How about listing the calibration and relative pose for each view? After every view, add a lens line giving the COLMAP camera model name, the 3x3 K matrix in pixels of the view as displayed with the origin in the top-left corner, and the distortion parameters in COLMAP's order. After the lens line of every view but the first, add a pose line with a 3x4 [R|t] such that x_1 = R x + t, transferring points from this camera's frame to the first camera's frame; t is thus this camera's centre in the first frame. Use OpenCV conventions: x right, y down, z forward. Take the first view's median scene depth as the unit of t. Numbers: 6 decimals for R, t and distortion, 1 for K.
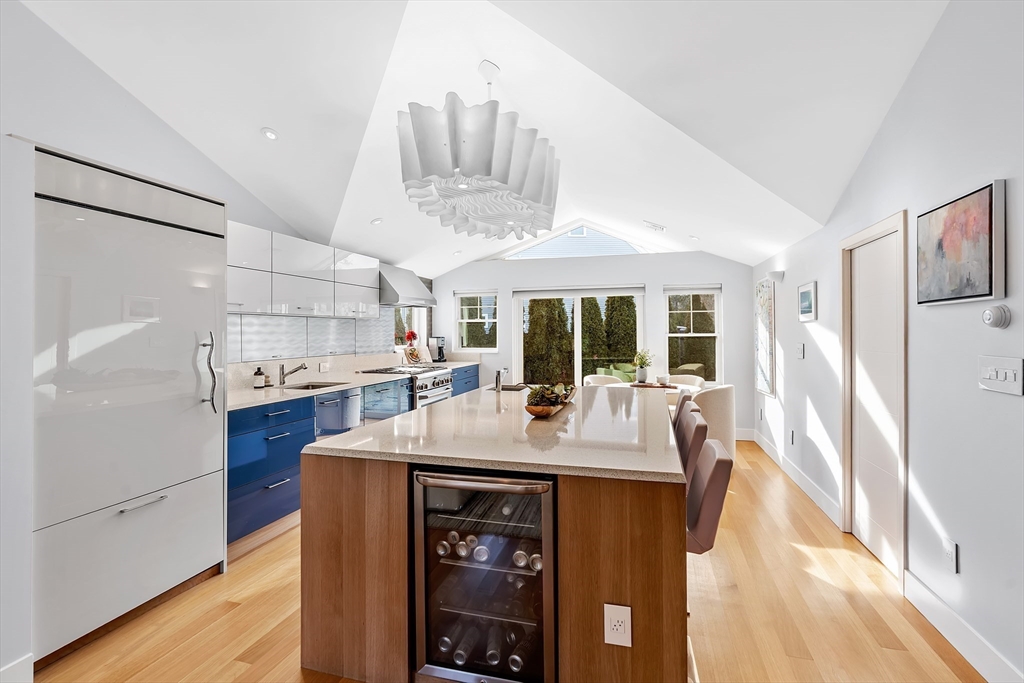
lens RADIAL K [[472.4, 0, 512.3], [0, 472.4, 323.8], [0, 0, 1]] dist [-0.002403, 0.000107]
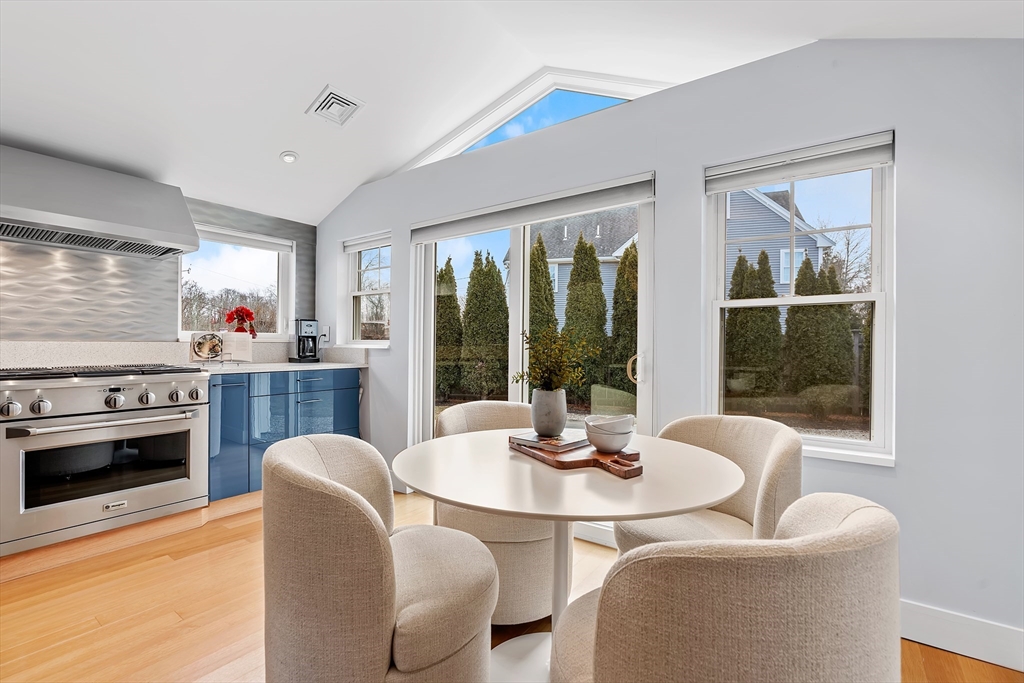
lens RADIAL K [[460.4, 0, 507.4], [0, 460.4, 337.8], [0, 0, 1]] dist [-0.014454, 0.006456]
pose [[0.938439, 0.007751, -0.345358, 0.376775], [-0.006432, 0.999967, 0.004965, 0.063097], [0.345385, -0.002438, 0.938458, 0.762741]]
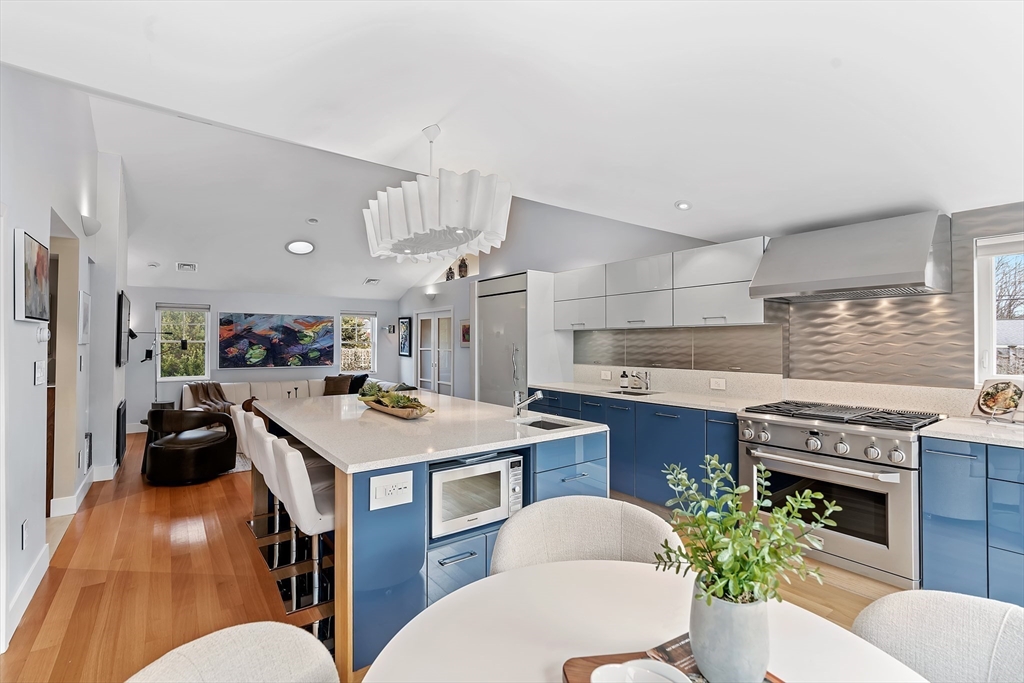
lens RADIAL K [[460.4, 0, 507.4], [0, 460.4, 337.8], [0, 0, 1]] dist [-0.014454, 0.006456]
pose [[-0.604996, -0.005288, -0.796211, 0.464973], [0.014720, 0.999733, -0.017824, 0.015677], [0.796092, -0.022504, -0.604757, 1.113760]]
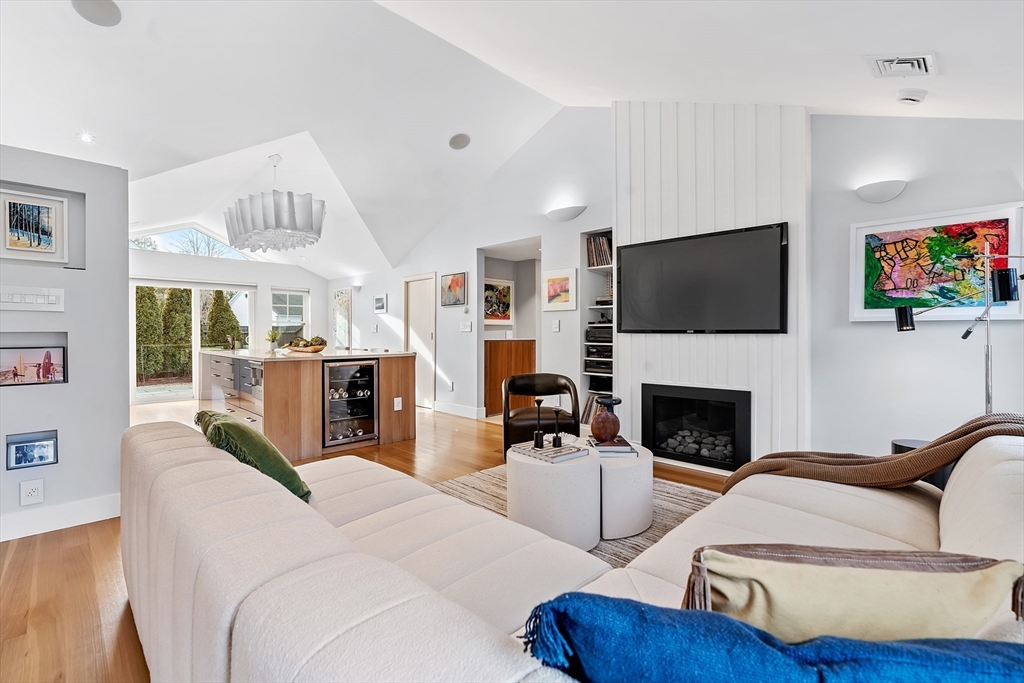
lens RADIAL K [[460.4, 0, 507.4], [0, 460.4, 337.8], [0, 0, 1]] dist [-0.014454, 0.006456]
pose [[0.488703, -0.003098, 0.872445, -0.654168], [-0.018917, 0.999721, 0.014147, 0.048980], [-0.872245, -0.023418, 0.488508, -0.344857]]
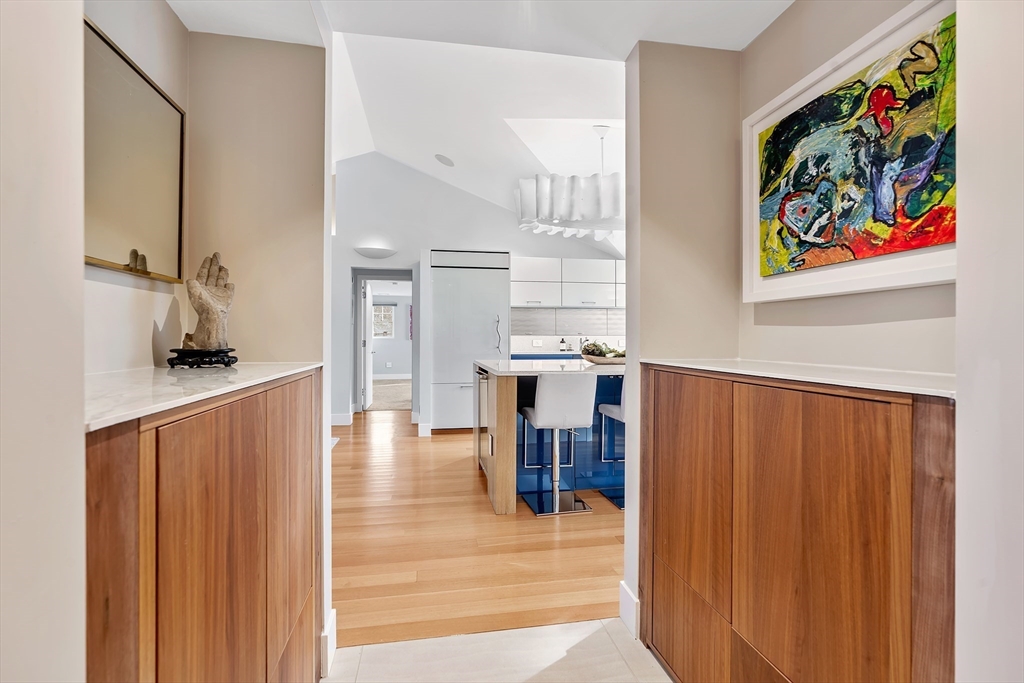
lens RADIAL K [[460.4, 0, 507.4], [0, 460.4, 337.8], [0, 0, 1]] dist [-0.014454, 0.006456]
pose [[0.439541, 0.004464, -0.898211, 0.646784], [0.014490, 0.999822, 0.012059, 0.049626], [0.898106, -0.018316, 0.439398, 0.067564]]
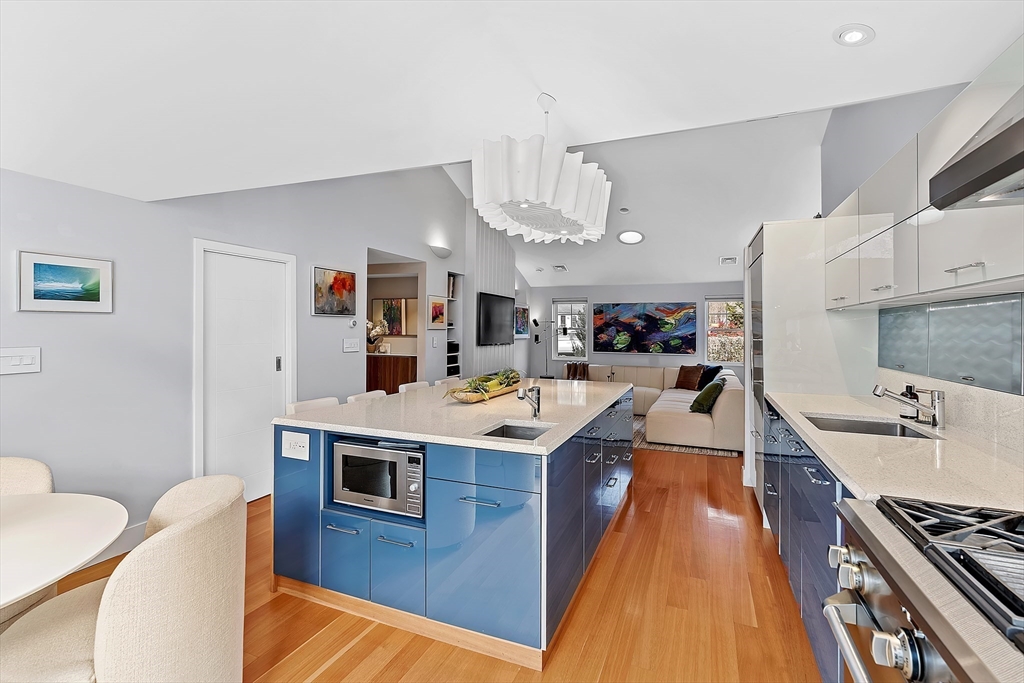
lens RADIAL K [[466.6, 0, 511.4], [0, 466.6, 324.1], [0, 0, 1]] dist [0.000107, 0.000192]
pose [[-0.993950, -0.001370, 0.109829, -0.051863], [-0.004481, 0.999596, -0.028078, 0.021336], [-0.109746, -0.028400, -0.993554, 1.260076]]
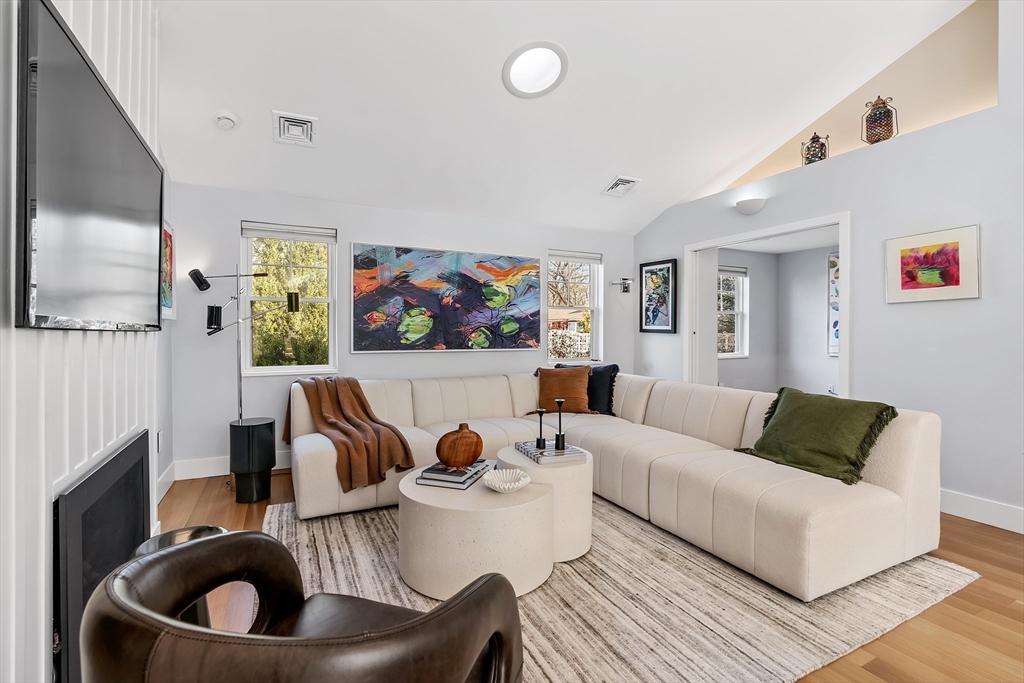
lens RADIAL K [[460.4, 0, 507.4], [0, 460.4, 337.8], [0, 0, 1]] dist [-0.014454, 0.006456]
pose [[-0.737045, 0.012779, -0.675723, 0.172231], [0.014648, 0.999888, 0.002932, 0.054325], [0.675685, -0.007736, -0.737150, 0.192470]]
